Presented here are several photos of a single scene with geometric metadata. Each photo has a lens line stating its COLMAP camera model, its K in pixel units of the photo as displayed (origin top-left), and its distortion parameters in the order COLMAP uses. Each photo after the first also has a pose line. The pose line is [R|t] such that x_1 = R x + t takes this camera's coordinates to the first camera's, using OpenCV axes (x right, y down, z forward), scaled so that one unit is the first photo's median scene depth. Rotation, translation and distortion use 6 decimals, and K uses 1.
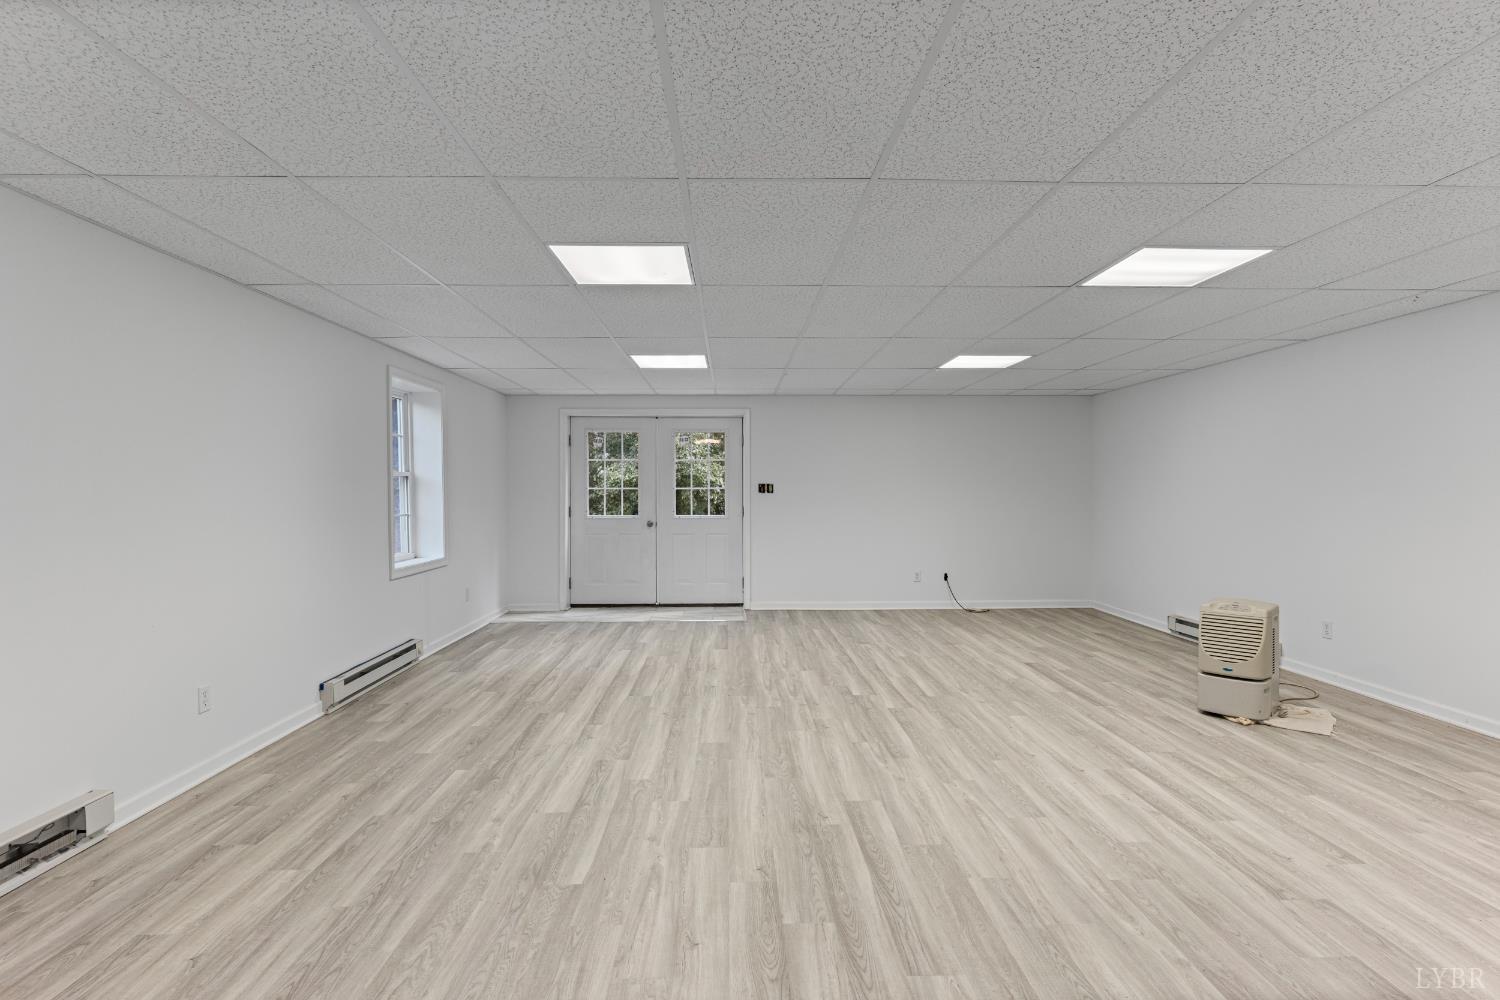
lens RADIAL K [[735.6, 0, 783.5], [0, 735.6, 494.0], [0, 0, 1]] dist [0.000268, 0.000557]
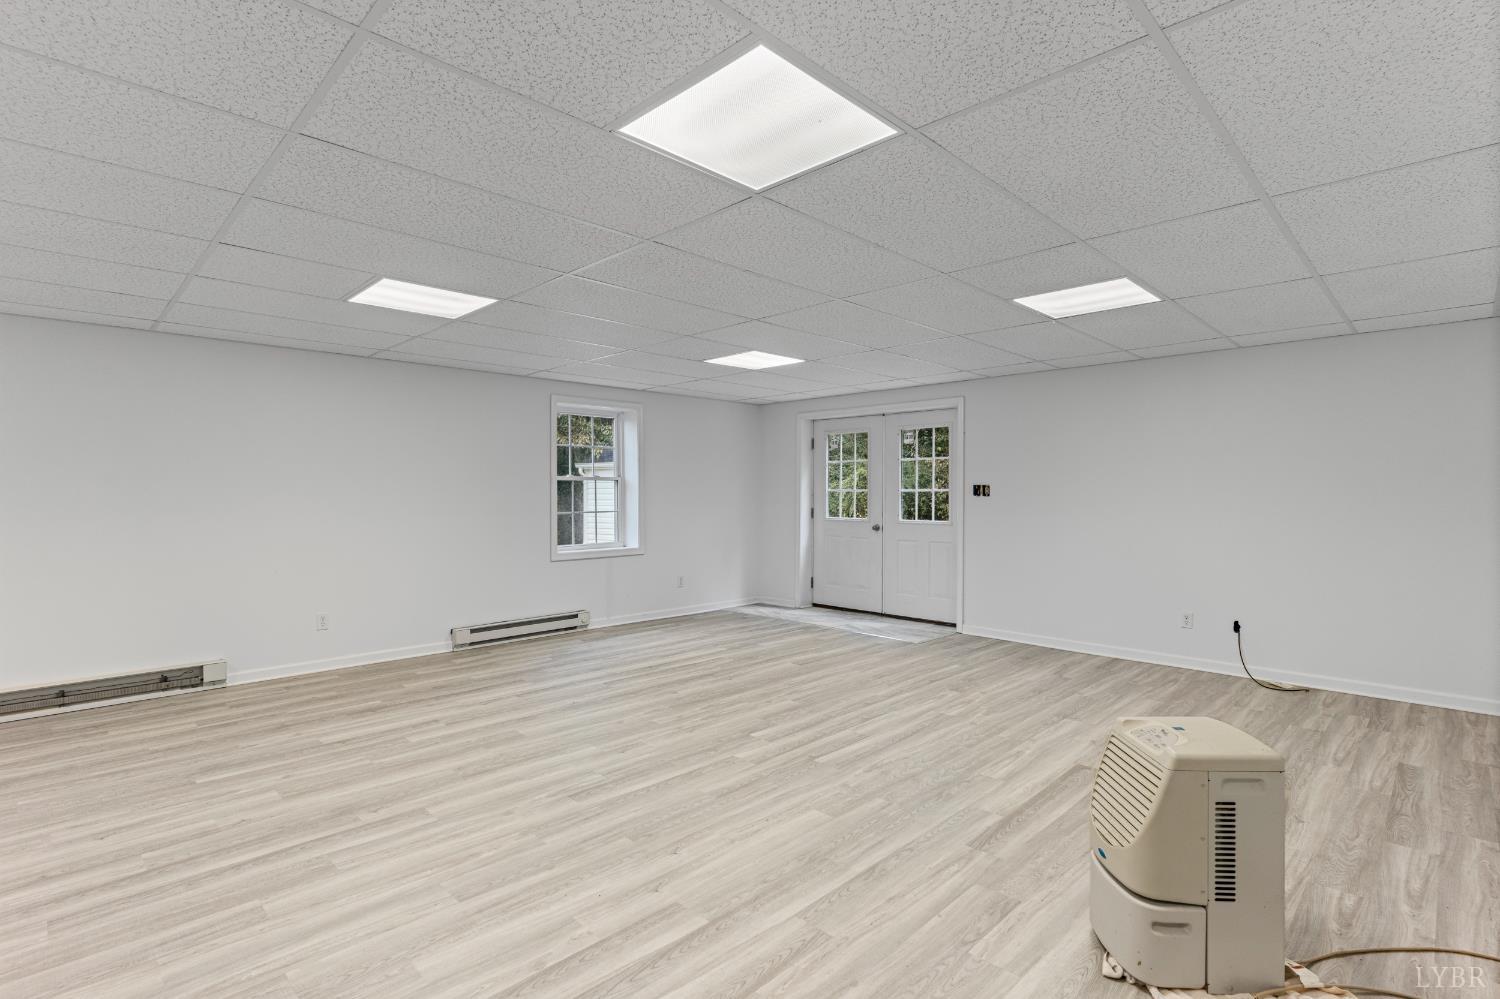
lens RADIAL K [[735.6, 0, 756.4], [0, 735.6, 498.8], [0, 0, 1]] dist [0.000268, 0.000557]
pose [[0.671952, 0.008350, -0.740548, 0.839745], [-0.005496, 0.999965, 0.006287, -0.003393], [0.740574, -0.000154, 0.671974, 0.507908]]
